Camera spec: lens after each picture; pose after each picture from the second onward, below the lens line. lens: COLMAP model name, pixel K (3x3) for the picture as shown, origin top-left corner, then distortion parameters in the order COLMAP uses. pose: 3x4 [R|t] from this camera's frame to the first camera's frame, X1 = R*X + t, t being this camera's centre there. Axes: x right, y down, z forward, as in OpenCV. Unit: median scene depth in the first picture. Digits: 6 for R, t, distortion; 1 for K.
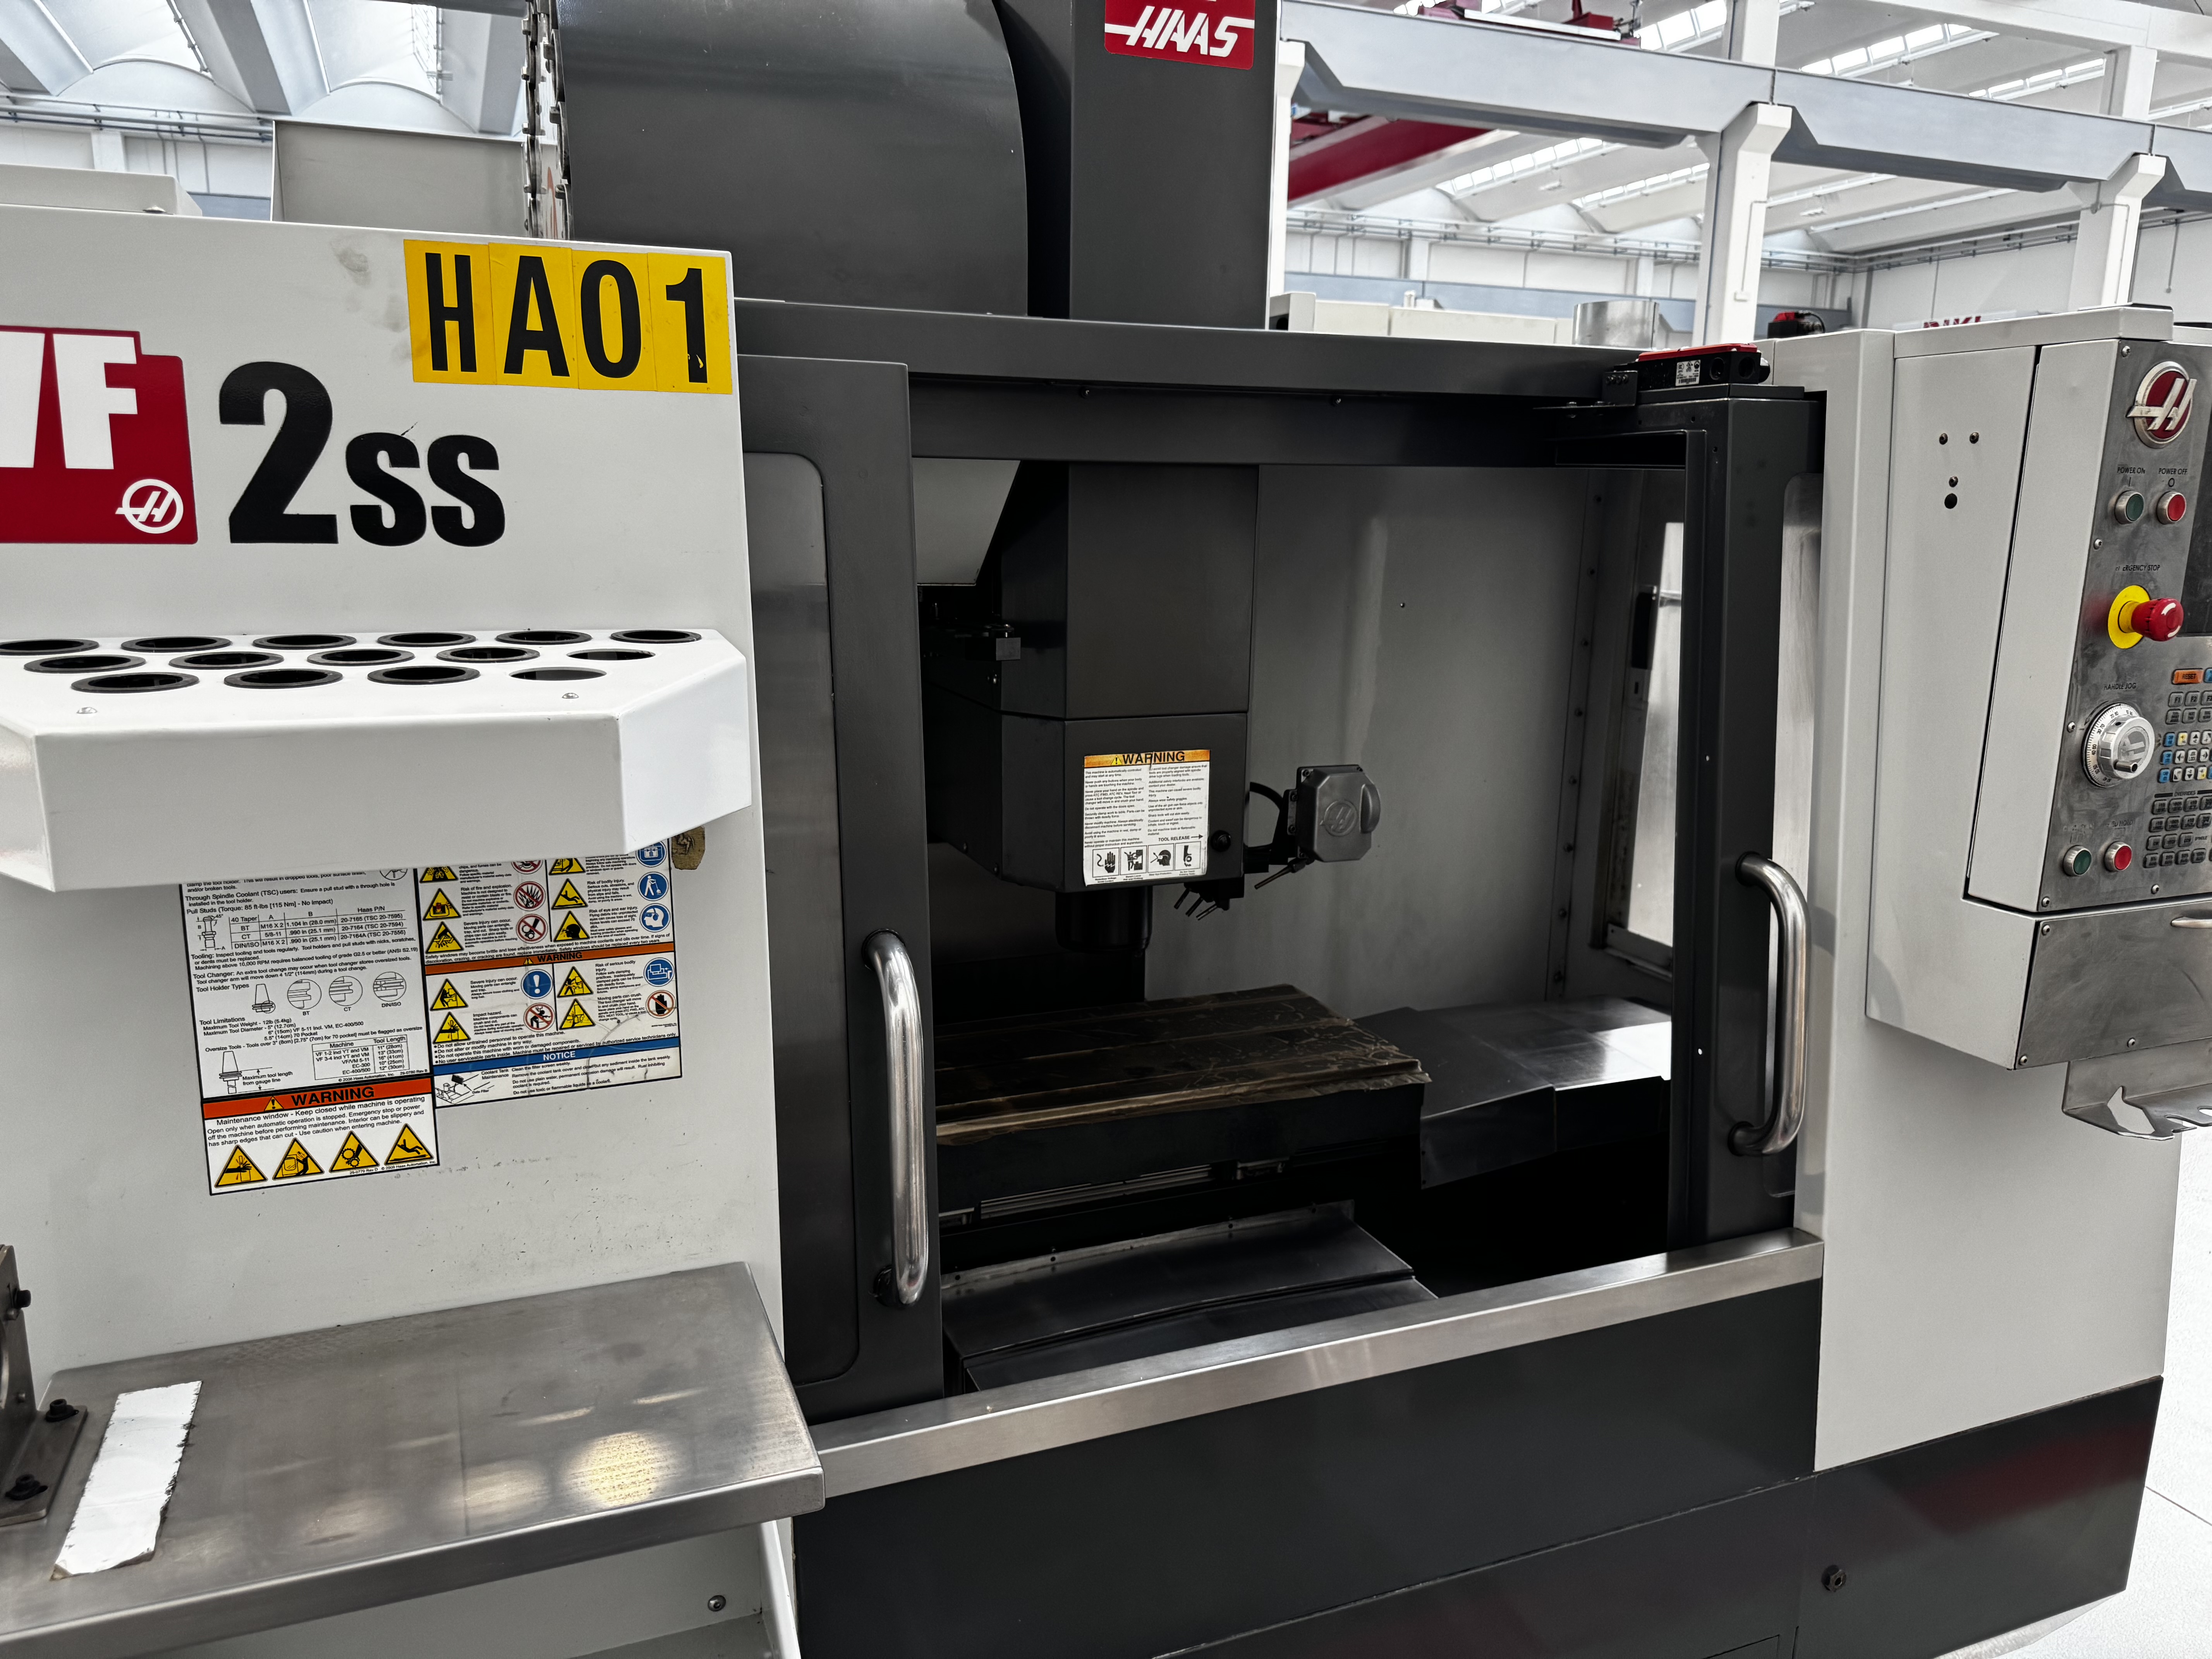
lens RADIAL K [[1592.6, 0, 1105.1], [0, 1592.6, 829.0], [0, 0, 1]] dist [0.014375, -0.008055]
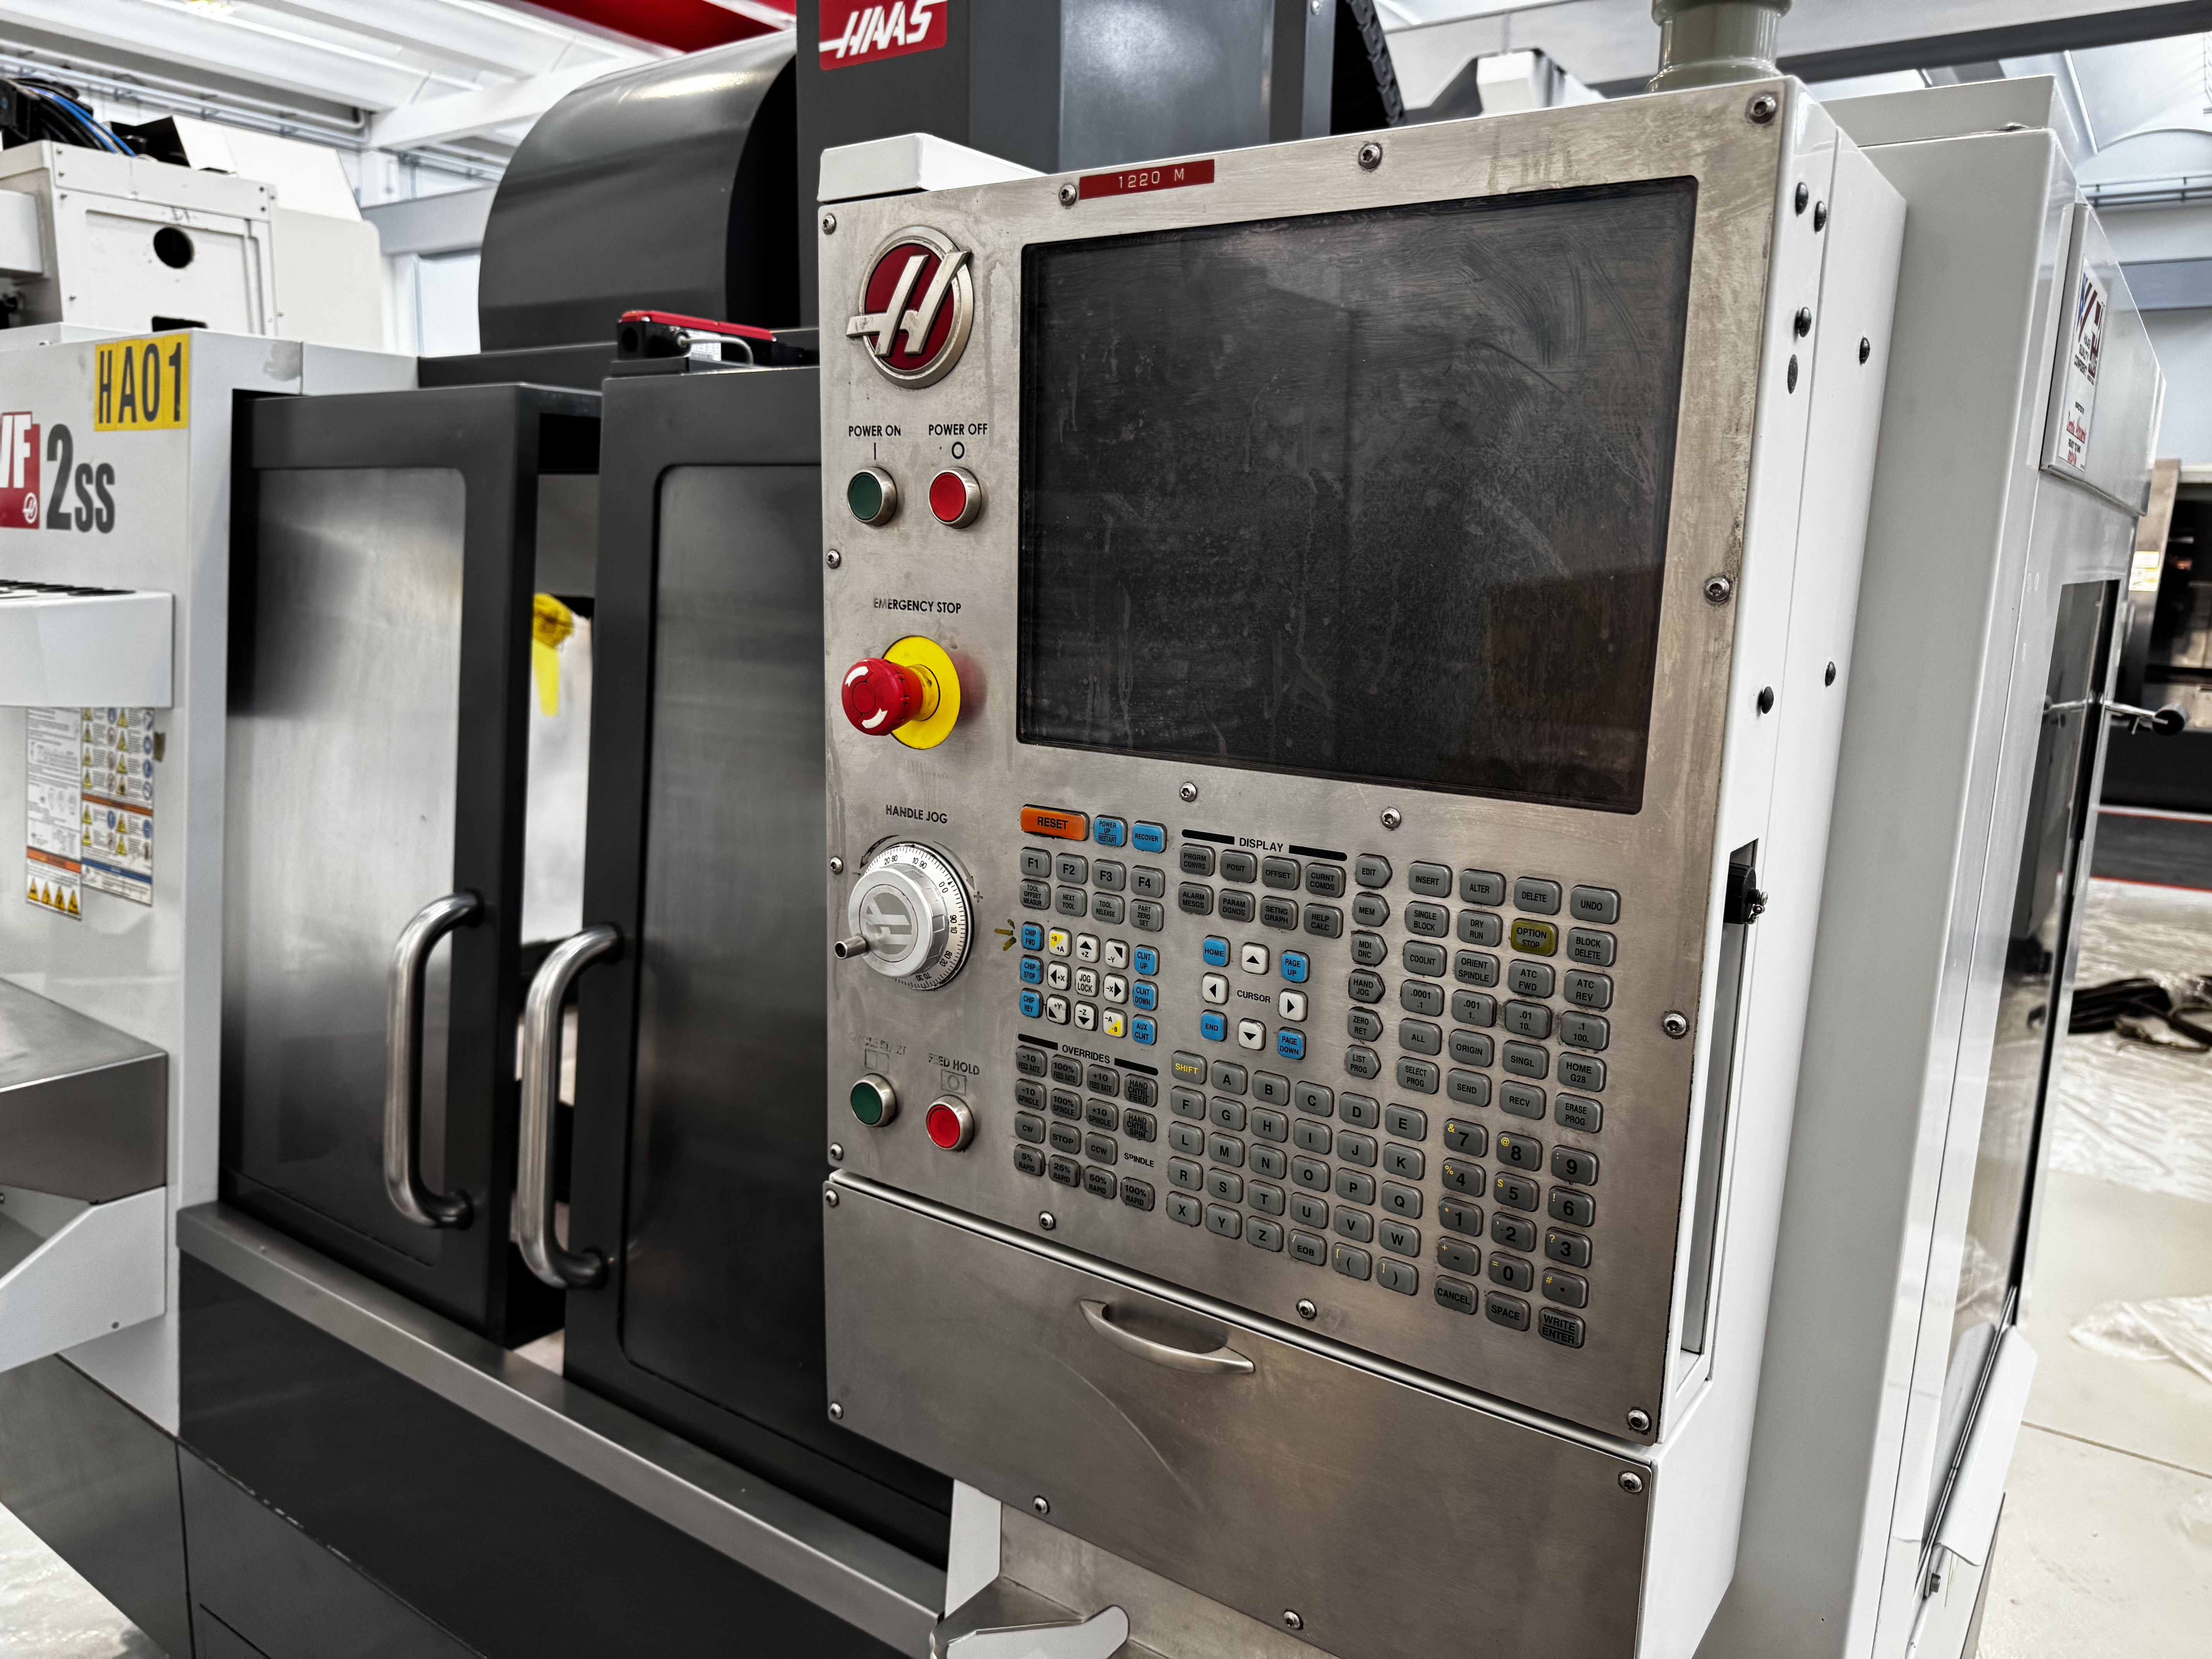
lens RADIAL K [[1592.6, 0, 1103.7], [0, 1592.6, 827.6], [0, 0, 1]] dist [0.014375, -0.008055]
pose [[0.537693, 0.150685, -0.829566, 1.241294], [-0.189341, 0.980350, 0.055351, -0.139430], [0.821606, 0.127309, 0.555659, 0.811437]]
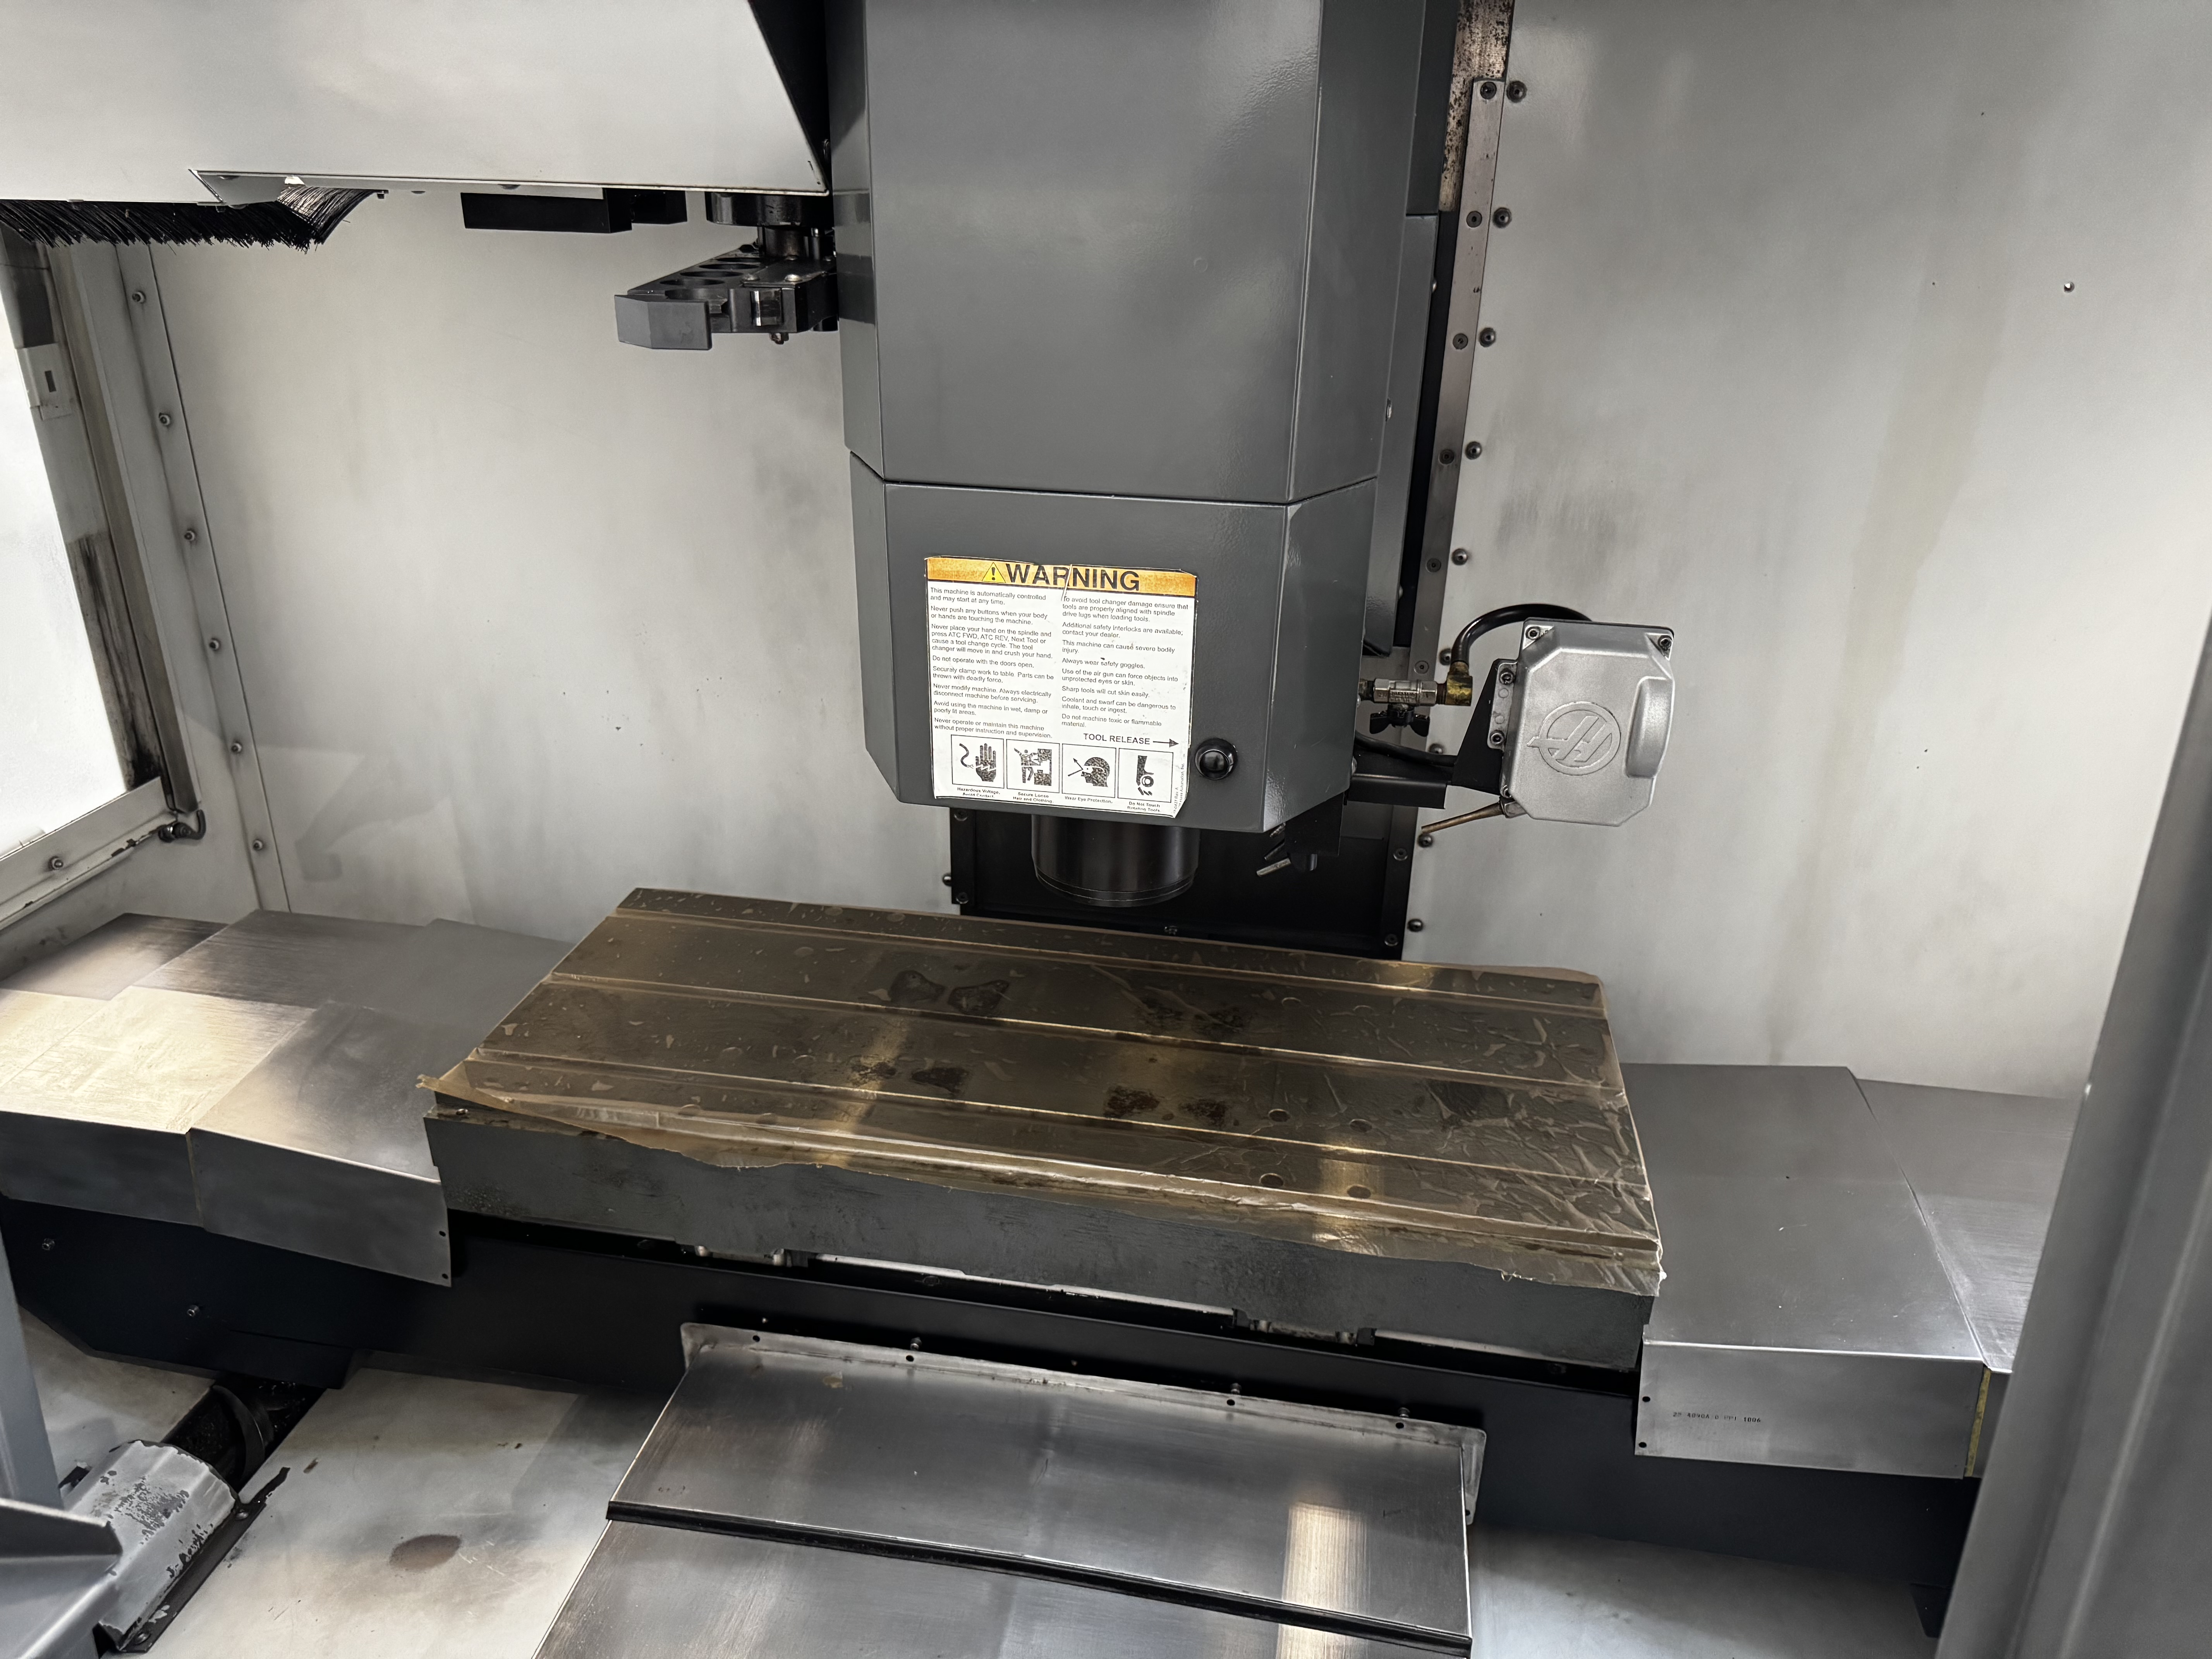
lens RADIAL K [[1592.6, 0, 1104.3], [0, 1592.6, 828.9], [0, 0, 1]] dist [0.014375, -0.008055]
pose [[0.846182, 0.222493, -0.484223, 0.295737], [-0.115816, 0.963732, 0.240431, -0.089070], [0.520156, -0.147367, 0.841262, 0.569038]]
